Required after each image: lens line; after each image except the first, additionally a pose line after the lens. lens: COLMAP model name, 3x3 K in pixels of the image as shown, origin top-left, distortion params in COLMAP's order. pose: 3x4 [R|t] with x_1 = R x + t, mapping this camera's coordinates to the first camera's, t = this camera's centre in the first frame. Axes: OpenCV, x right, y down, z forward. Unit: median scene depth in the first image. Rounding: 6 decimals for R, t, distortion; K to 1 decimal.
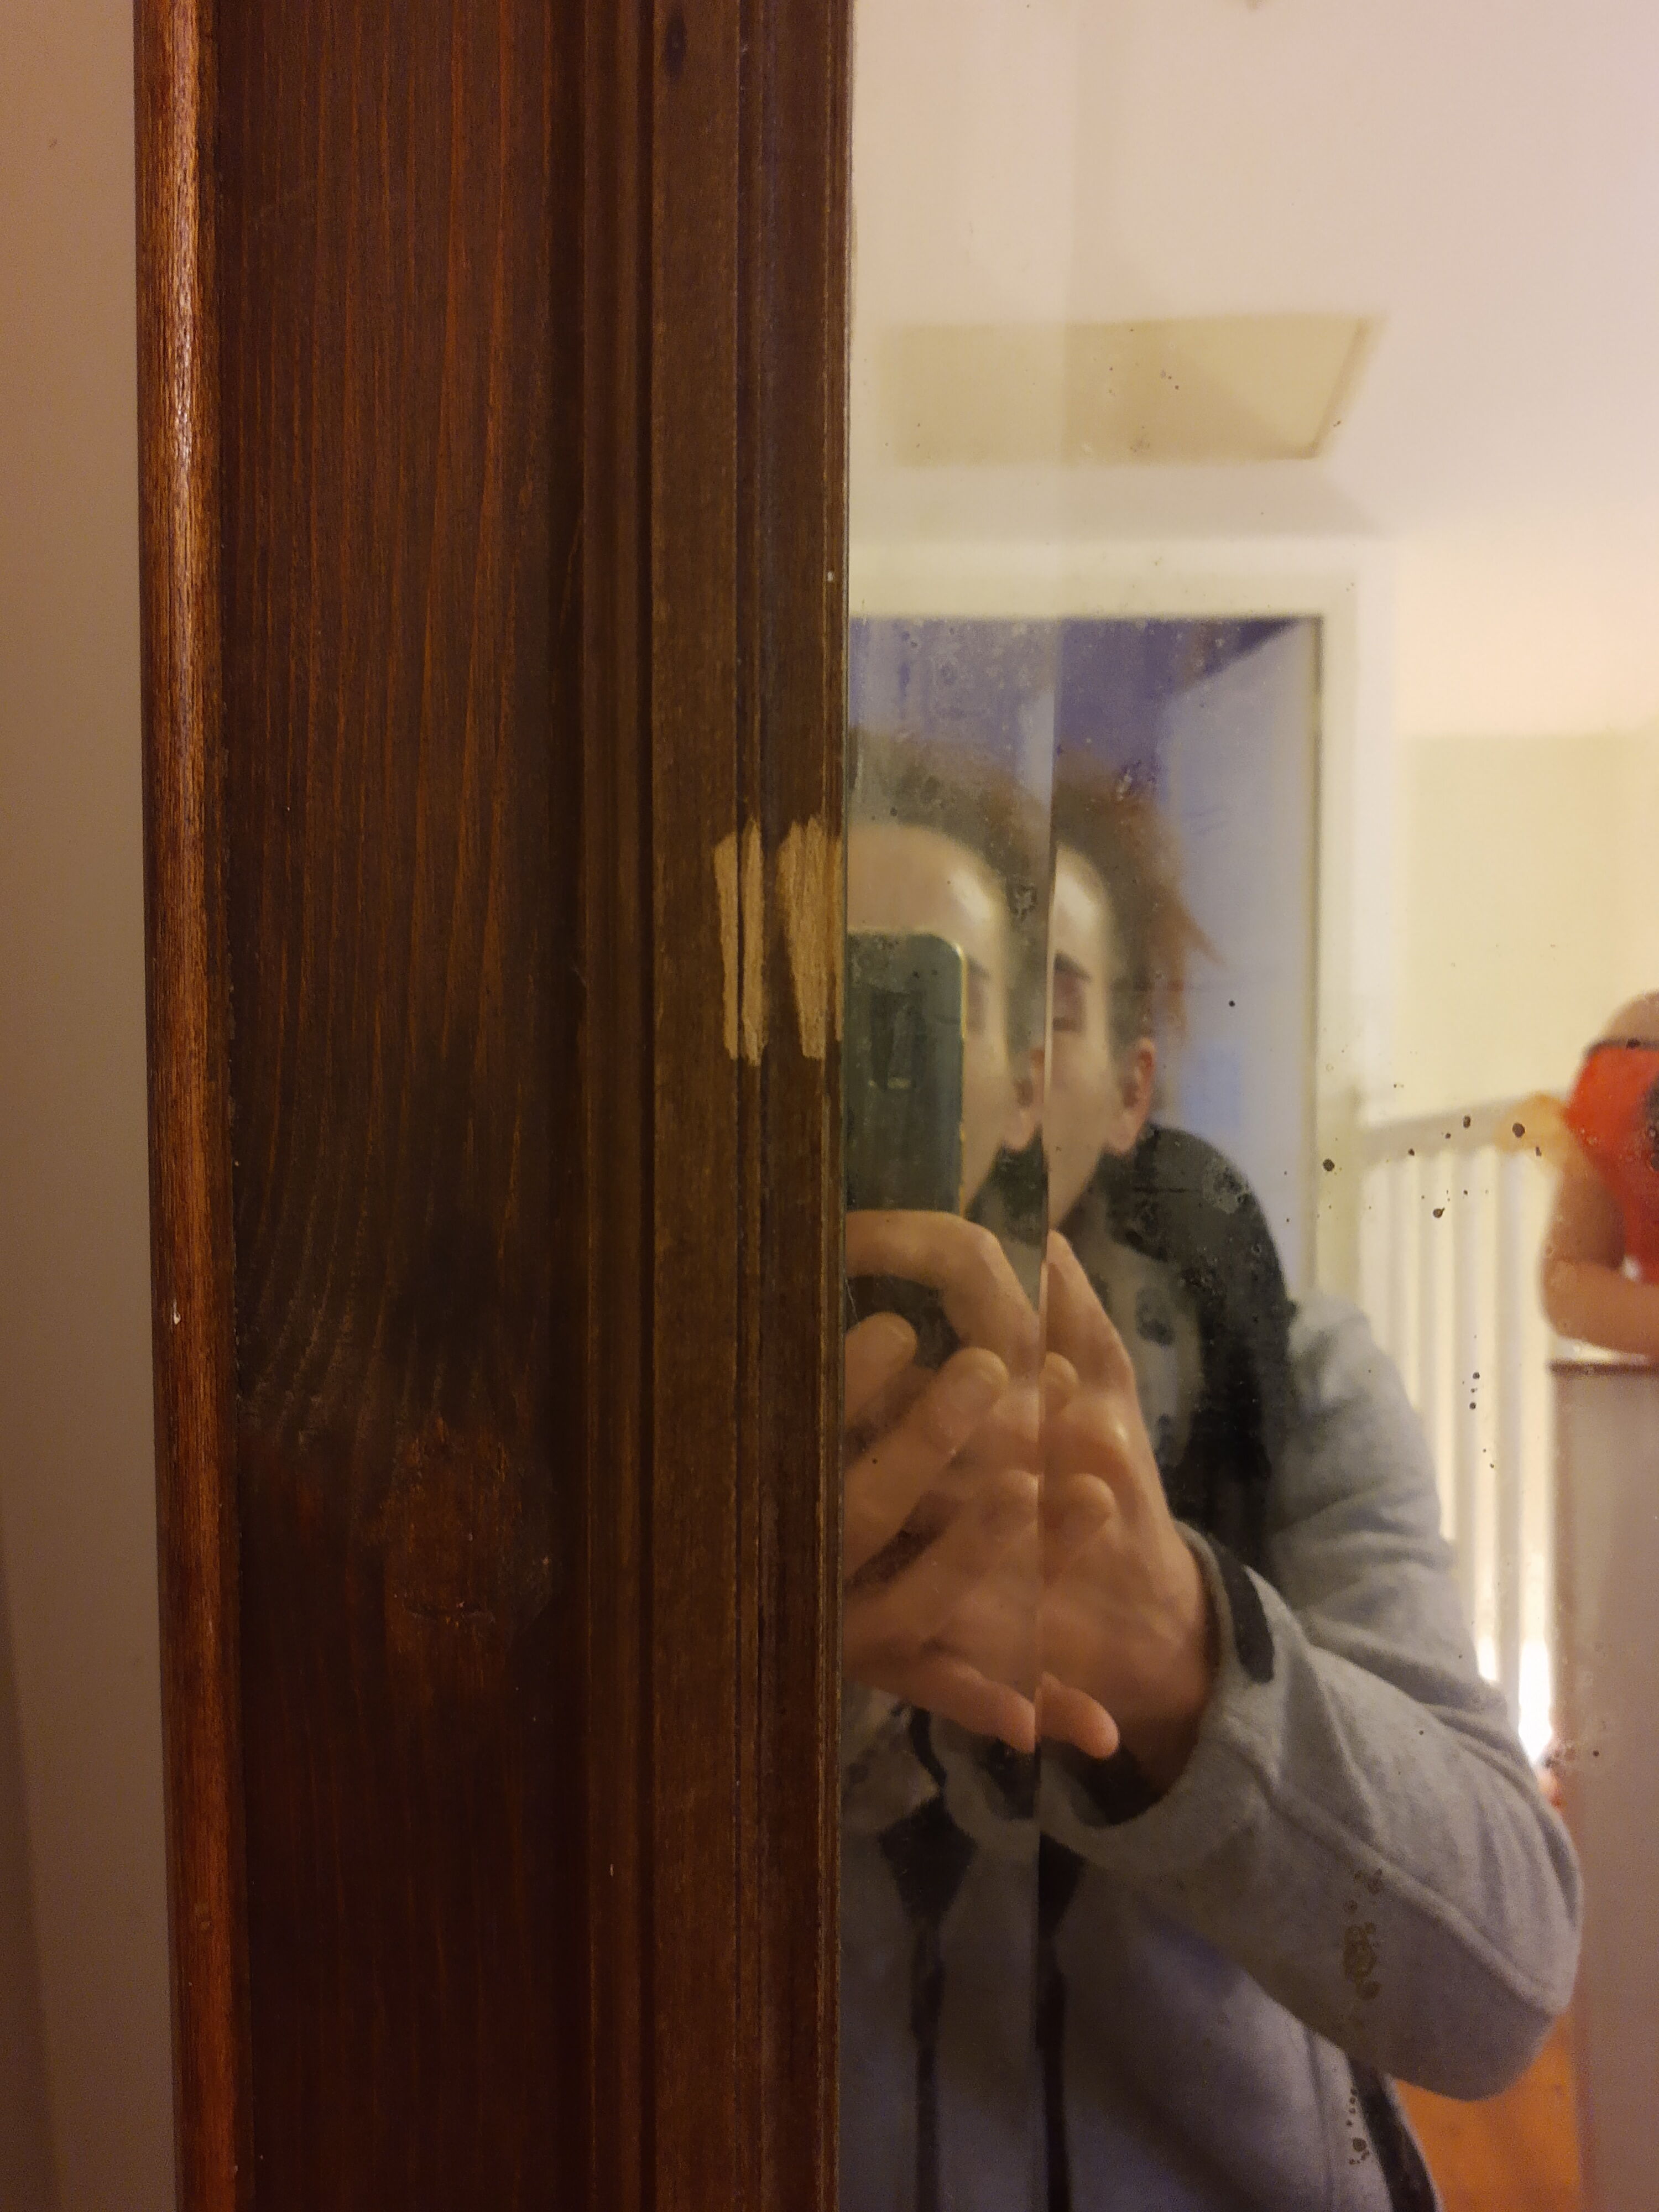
lens RADIAL K [[1660.8, 0, 829.7], [0, 1660.8, 1106.1], [0, 0, 1]] dist [-0.008369, -0.020996]
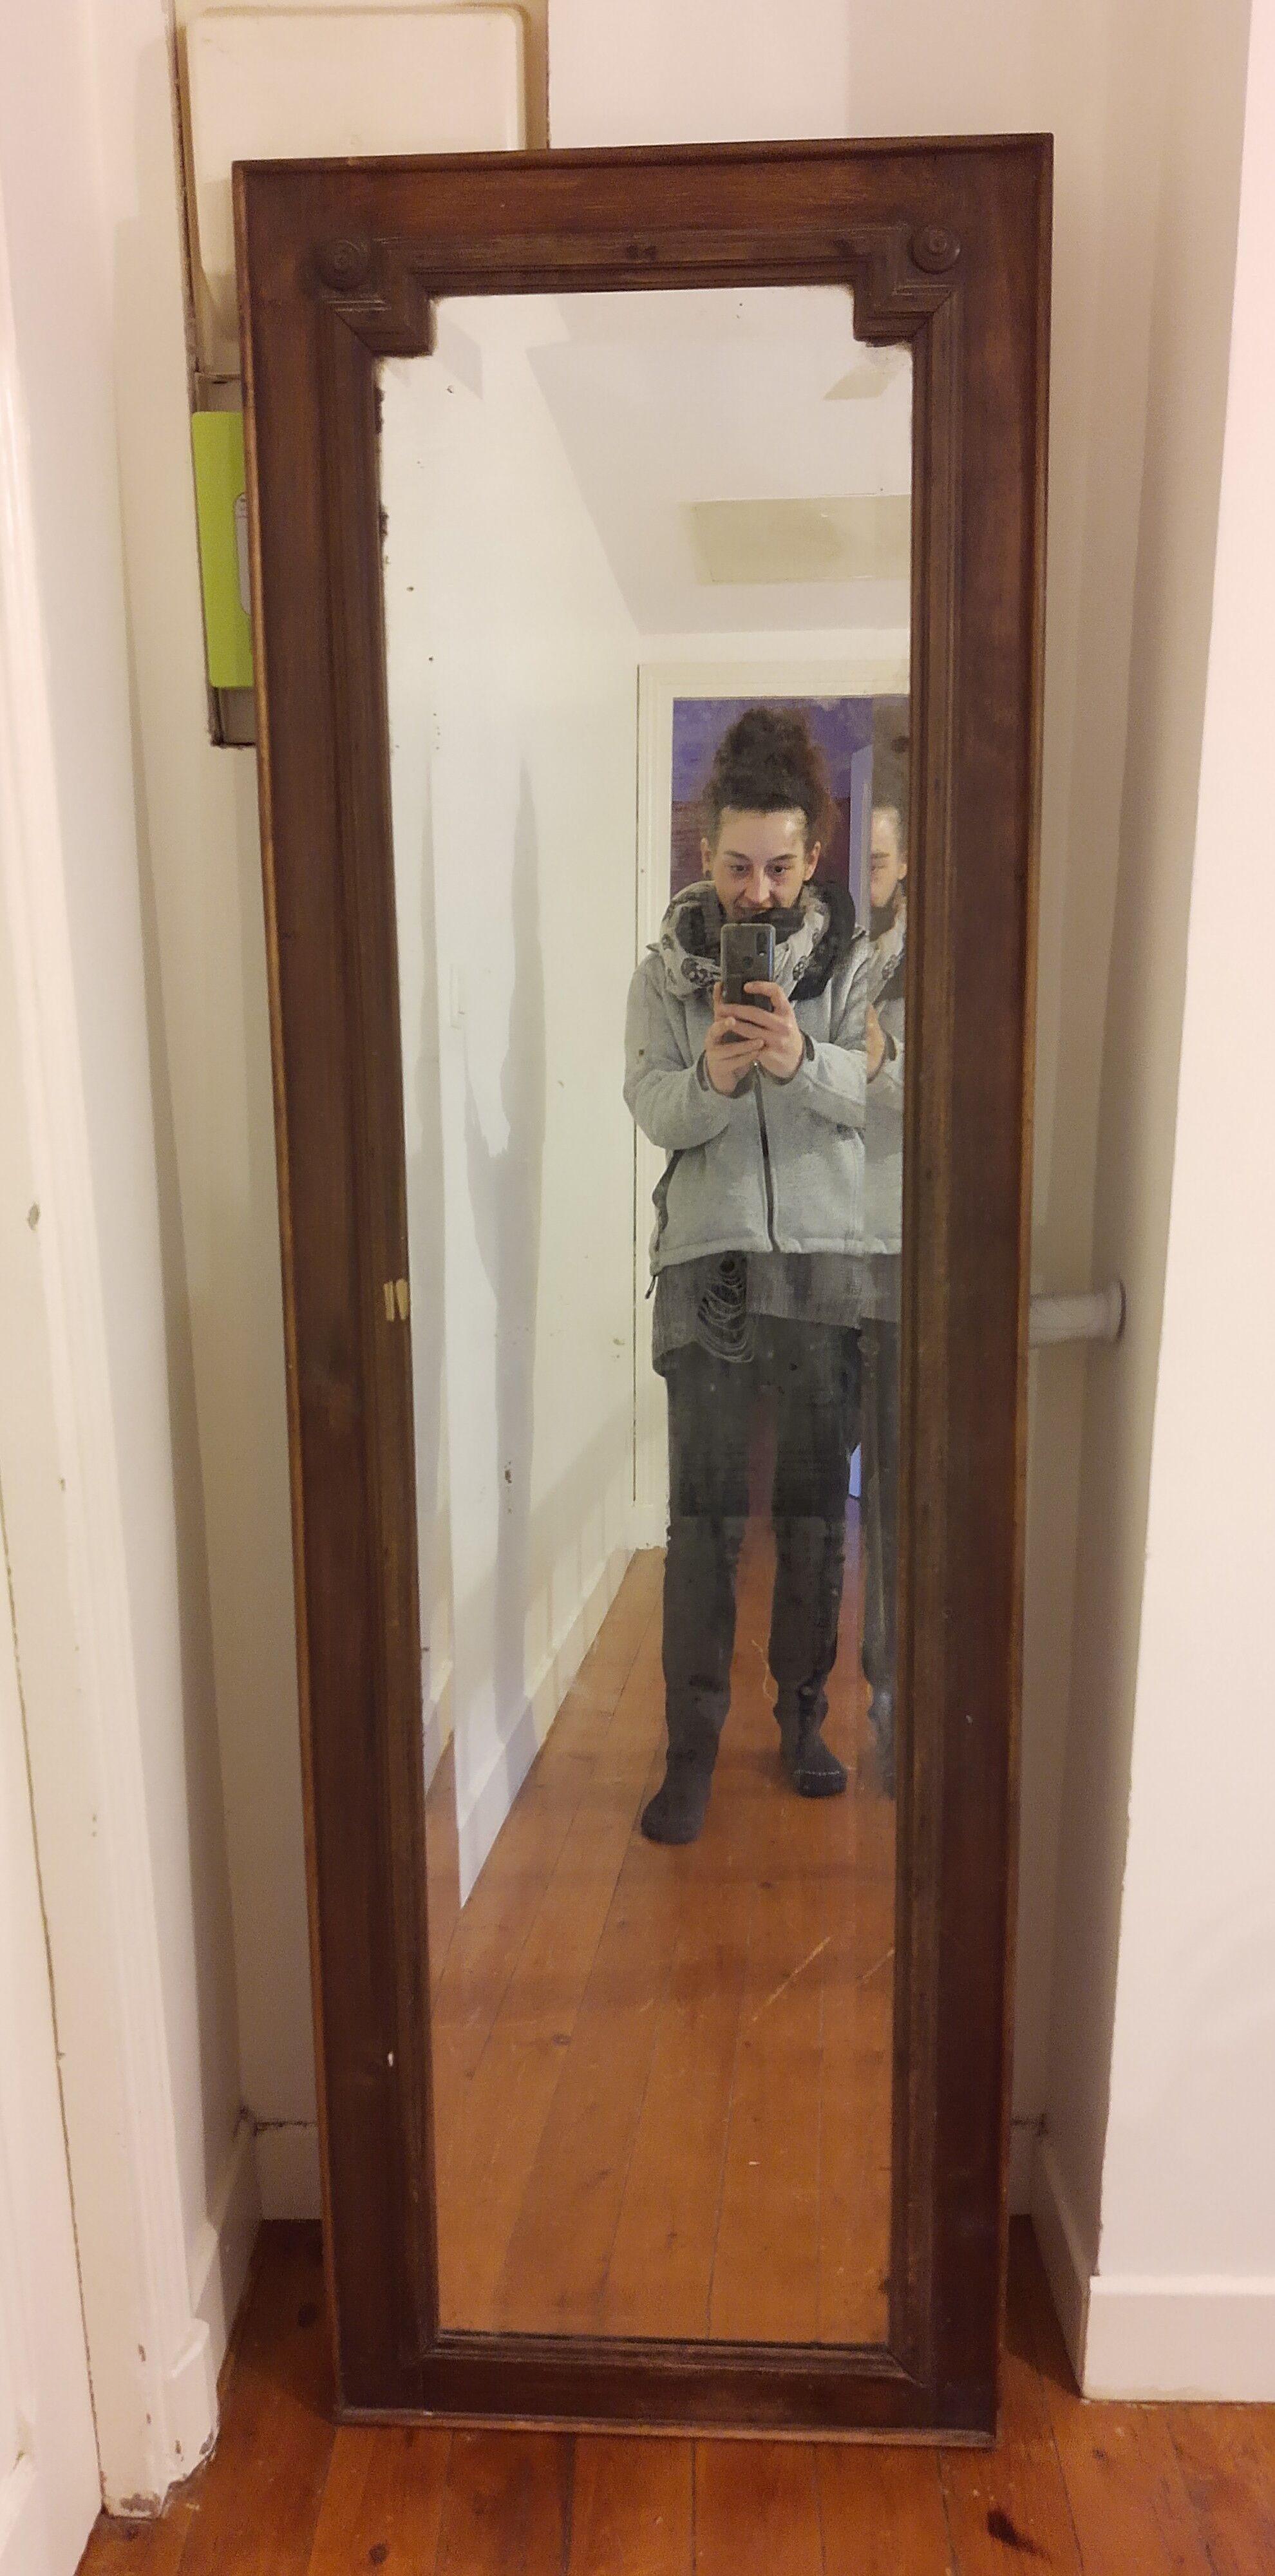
lens RADIAL K [[1835.2, 0, 634.7], [0, 1835.2, 1289.4], [0, 0, 1]] dist [-0.033125, -0.004633]
pose [[0.999981, -0.005449, -0.002916, 0.782330], [0.005881, 0.984054, 0.177772, -1.214078], [0.001901, -0.177786, 0.984067, -5.006819]]
